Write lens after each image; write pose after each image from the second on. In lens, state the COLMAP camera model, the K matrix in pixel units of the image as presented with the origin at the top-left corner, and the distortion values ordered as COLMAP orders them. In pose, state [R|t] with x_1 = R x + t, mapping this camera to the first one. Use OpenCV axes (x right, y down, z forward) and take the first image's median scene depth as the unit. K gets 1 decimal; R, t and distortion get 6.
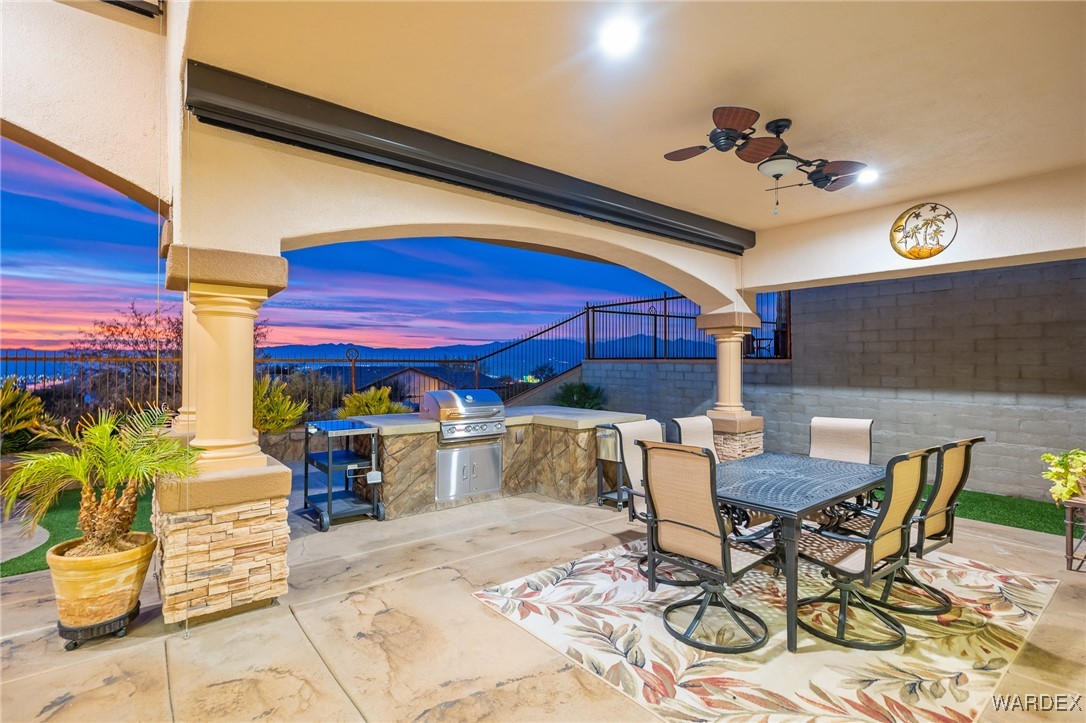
lens RADIAL K [[514.2, 0, 543.0], [0, 514.2, 361.5], [0, 0, 1]] dist [-0.001358, 0.000390]
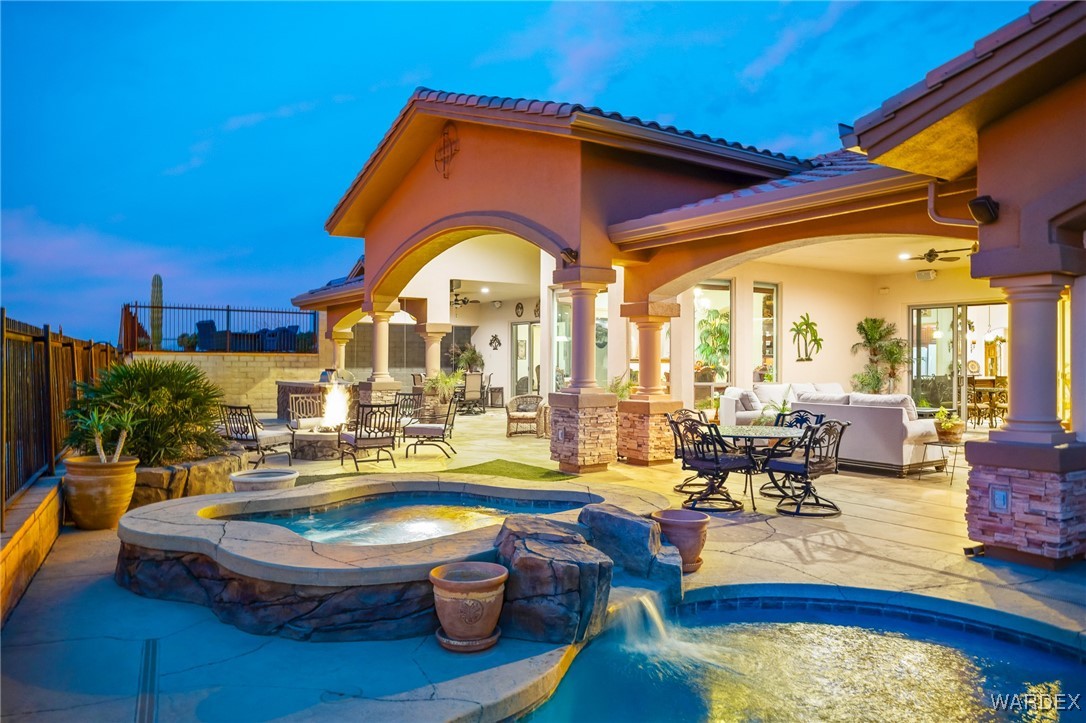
lens RADIAL K [[761.9, 0, 543.0], [0, 761.9, 361.5], [0, 0, 1]] dist [-0.004283, -0.000357]
pose [[0.068994, -0.002558, 0.997614, -2.158753], [-0.005598, 0.999980, 0.002952, 0.010433], [-0.997601, -0.005789, 0.068978, -0.020964]]
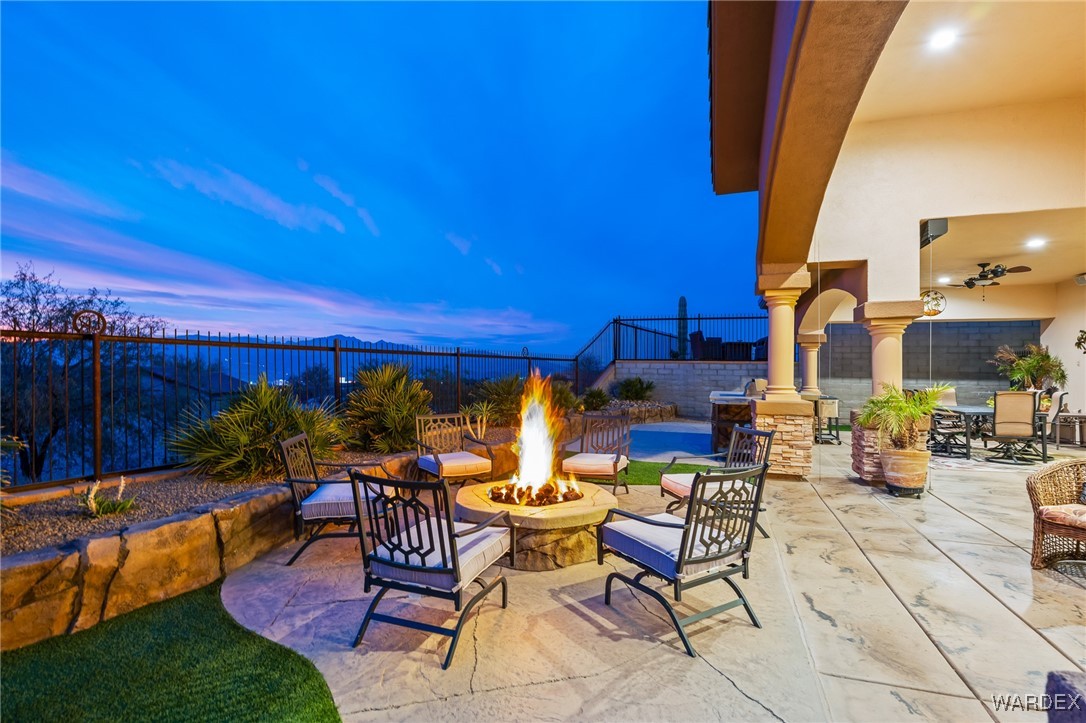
lens RADIAL K [[497.5, 0, 543.0], [0, 497.5, 361.5], [0, 0, 1]] dist [-0.015631, 0.000923]
pose [[0.857466, 0.013541, 0.514363, -1.022194], [-0.010534, 0.999906, -0.008762, 0.017135], [-0.514433, 0.002094, 0.857528, 0.033653]]
